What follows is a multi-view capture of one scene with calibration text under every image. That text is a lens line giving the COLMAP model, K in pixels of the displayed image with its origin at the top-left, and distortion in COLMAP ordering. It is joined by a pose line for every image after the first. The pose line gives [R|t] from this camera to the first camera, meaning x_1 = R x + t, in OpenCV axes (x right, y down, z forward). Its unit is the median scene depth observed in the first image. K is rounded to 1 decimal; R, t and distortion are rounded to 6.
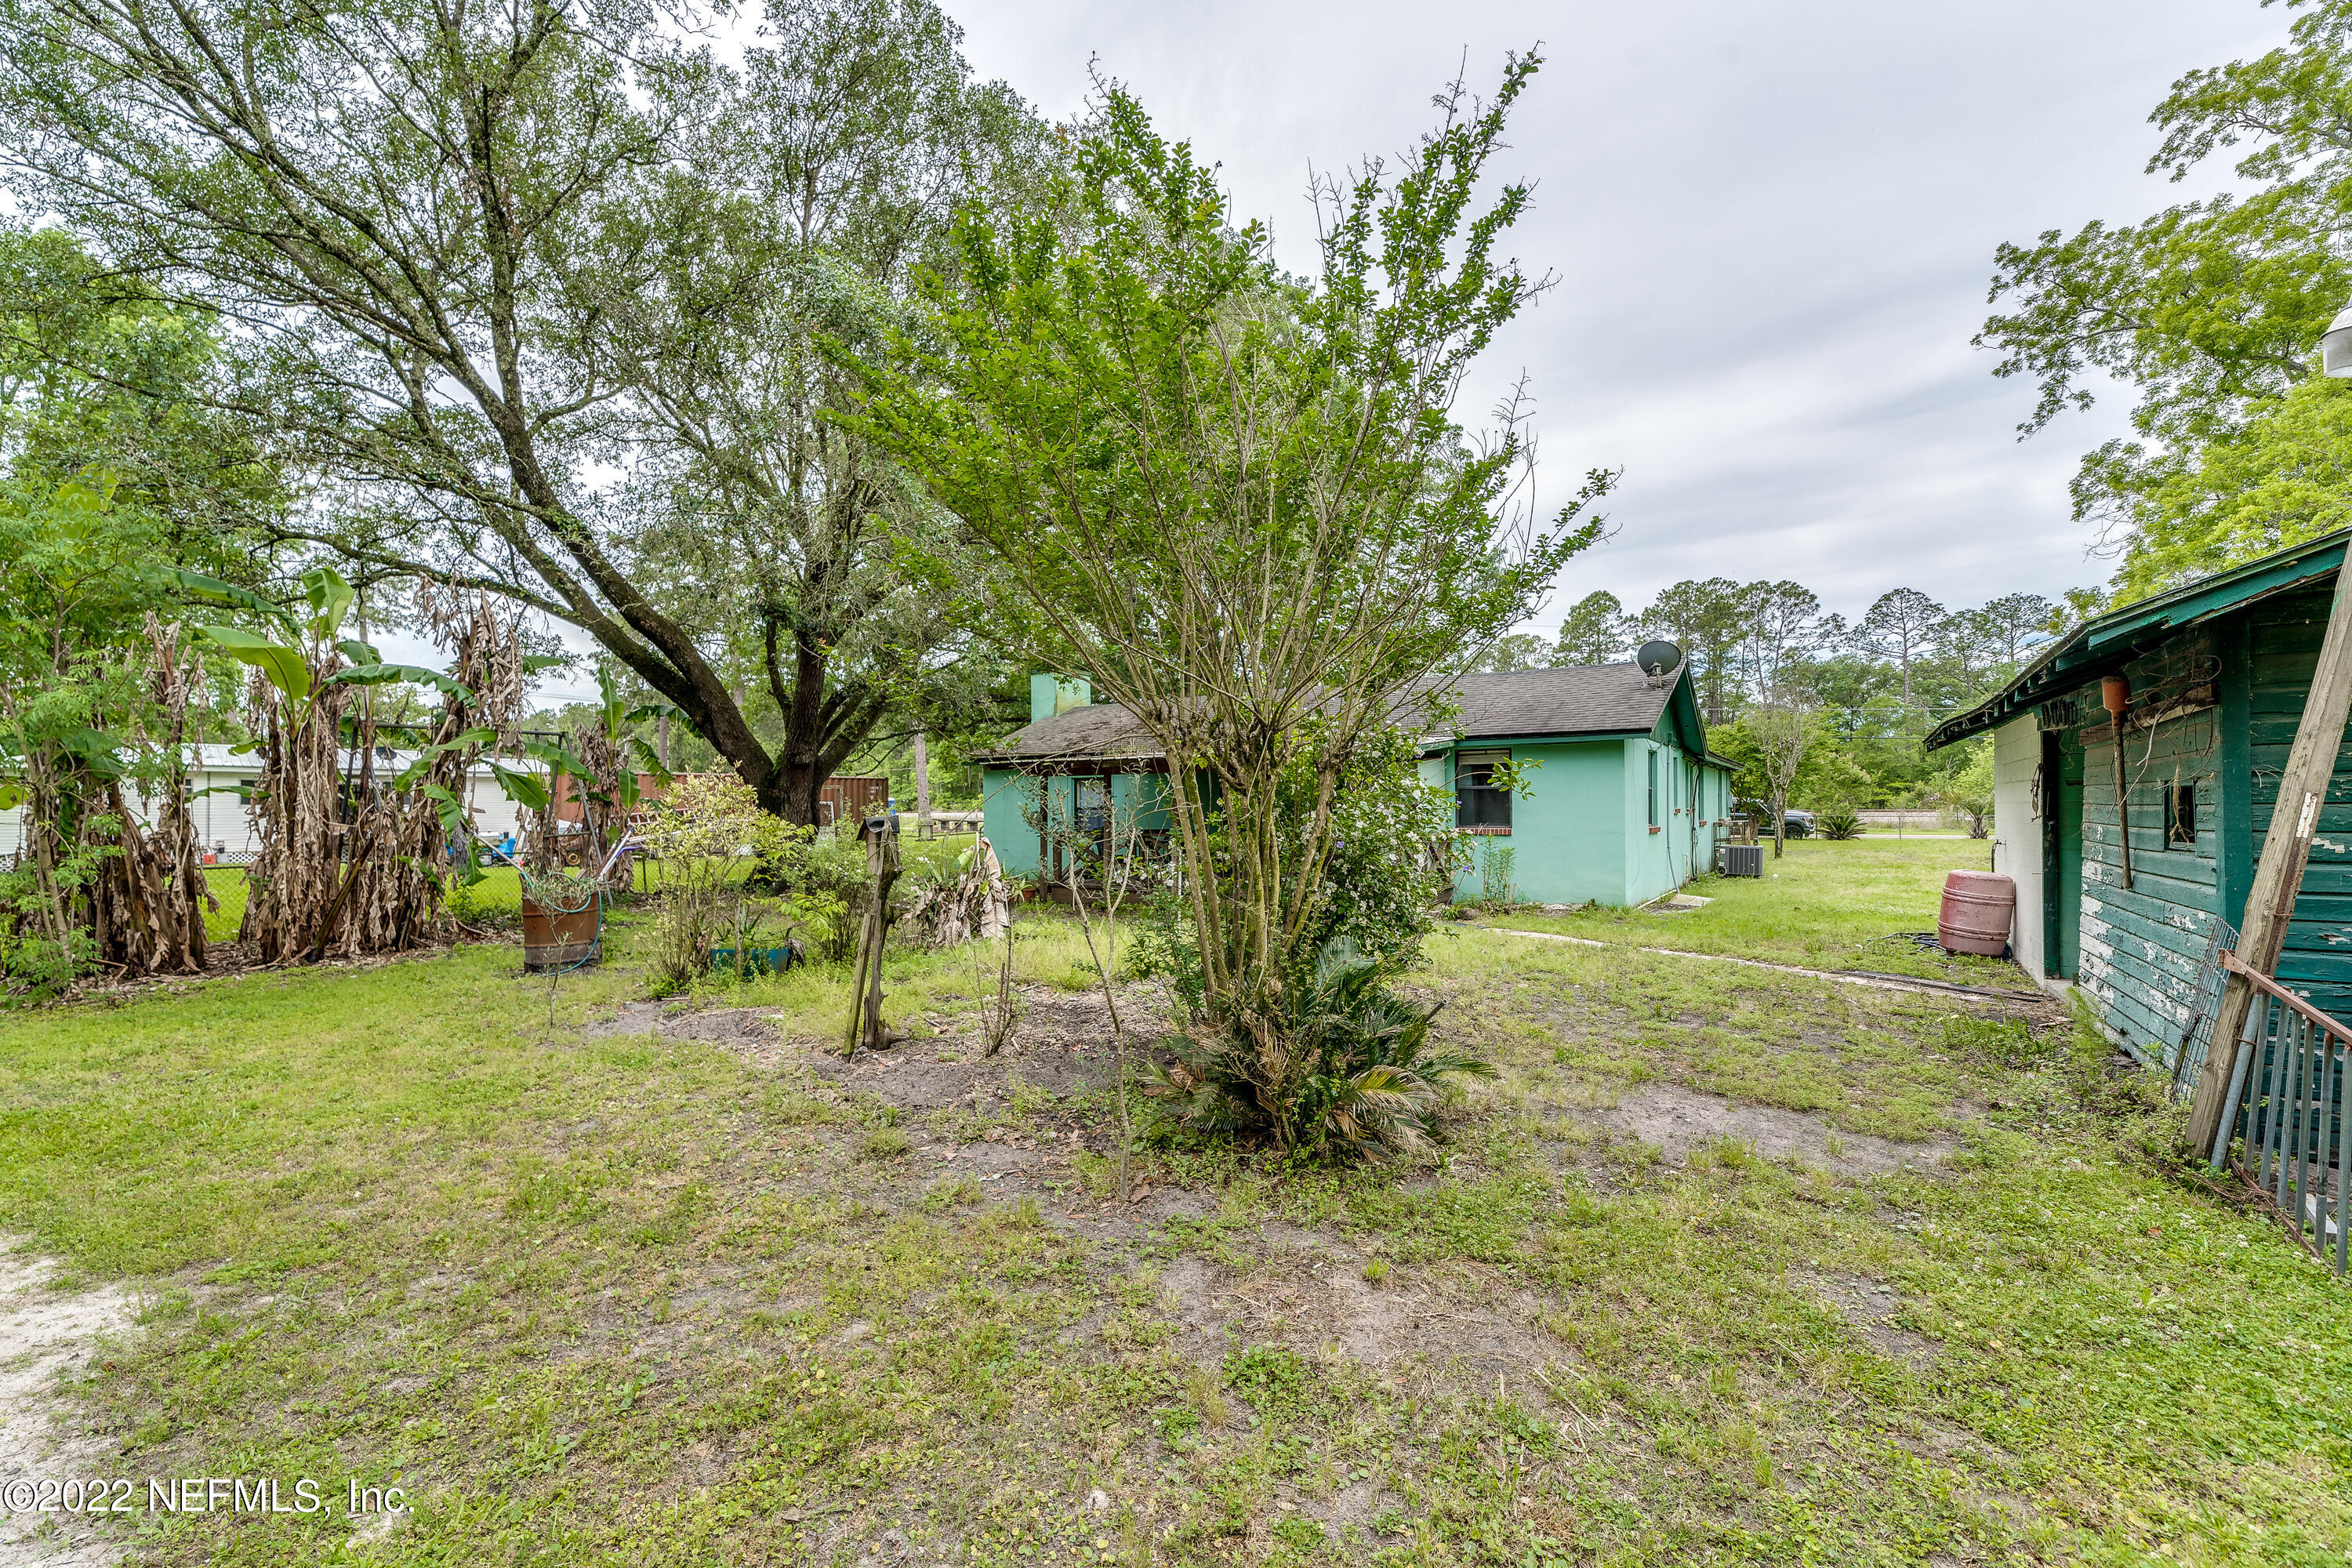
lens RADIAL K [[969.4, 0, 1167.6], [0, 969.4, 771.5], [0, 0, 1]] dist [-0.001836, 0.000081]
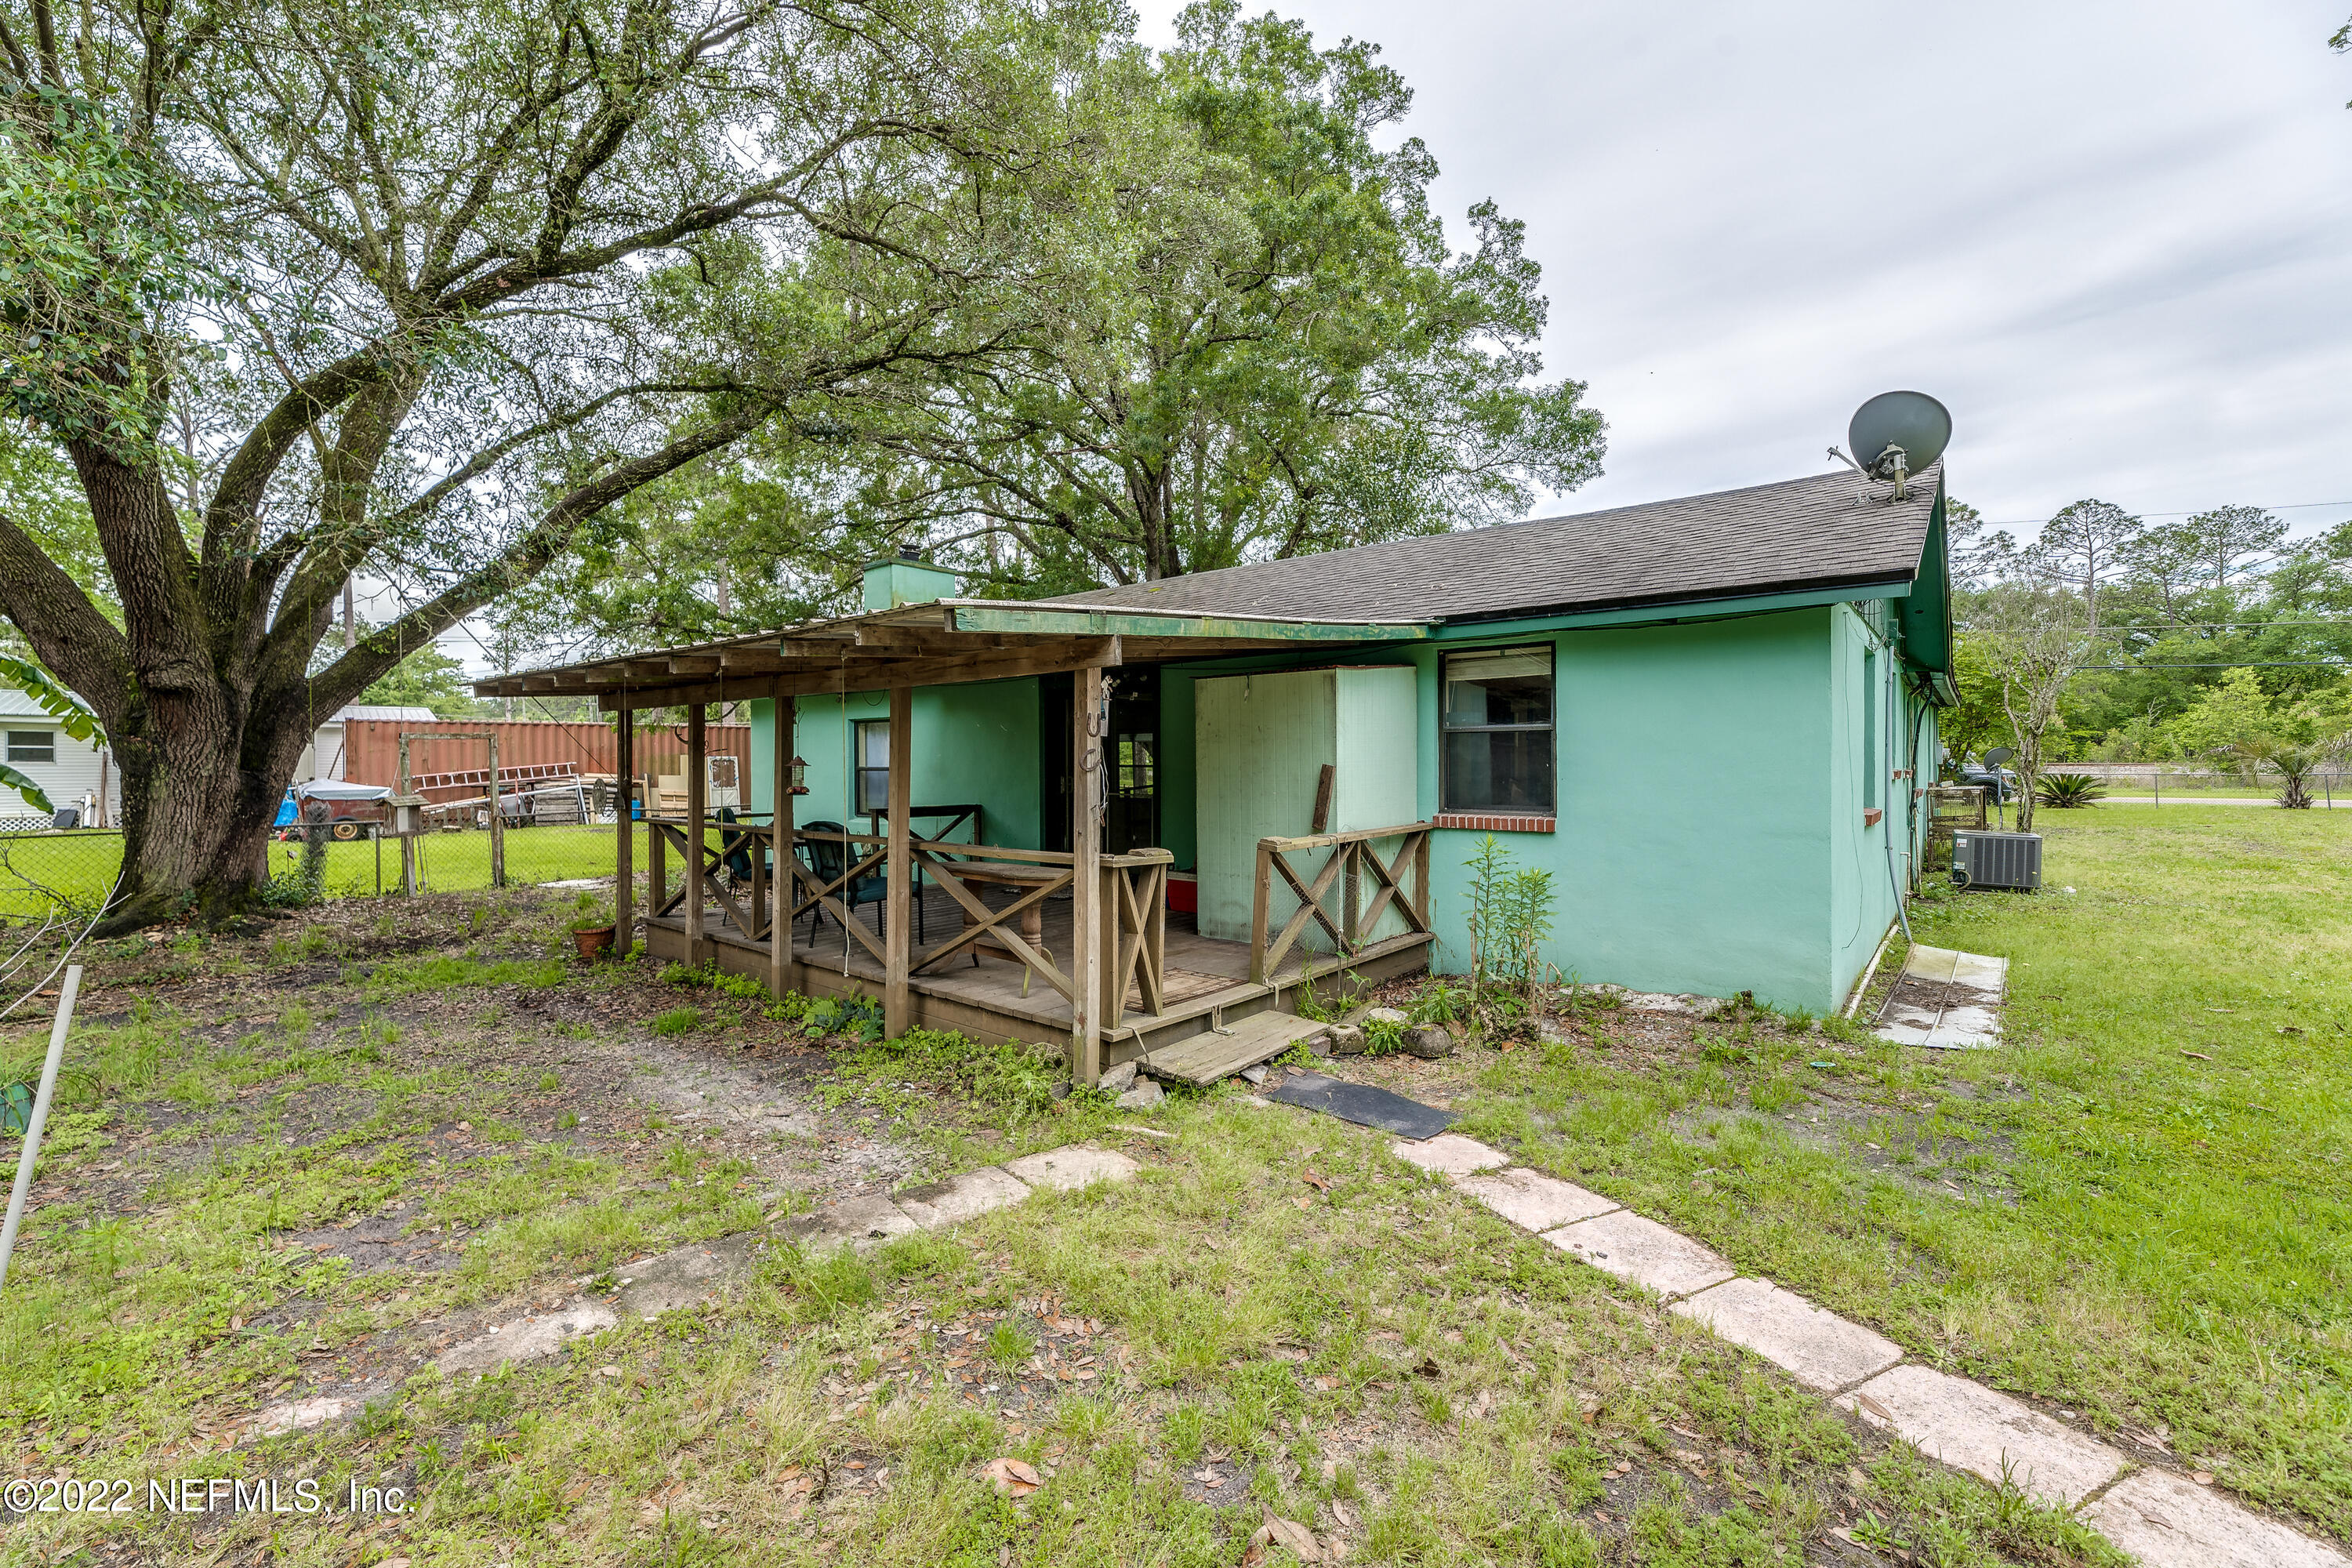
lens RADIAL K [[969.4, 0, 1167.6], [0, 969.4, 771.5], [0, 0, 1]] dist [-0.001836, 0.000081]
pose [[0.996475, -0.003242, -0.083828, 0.037570], [0.006977, 0.998994, 0.044298, 0.002843], [0.083600, -0.044727, 0.995495, 0.094453]]
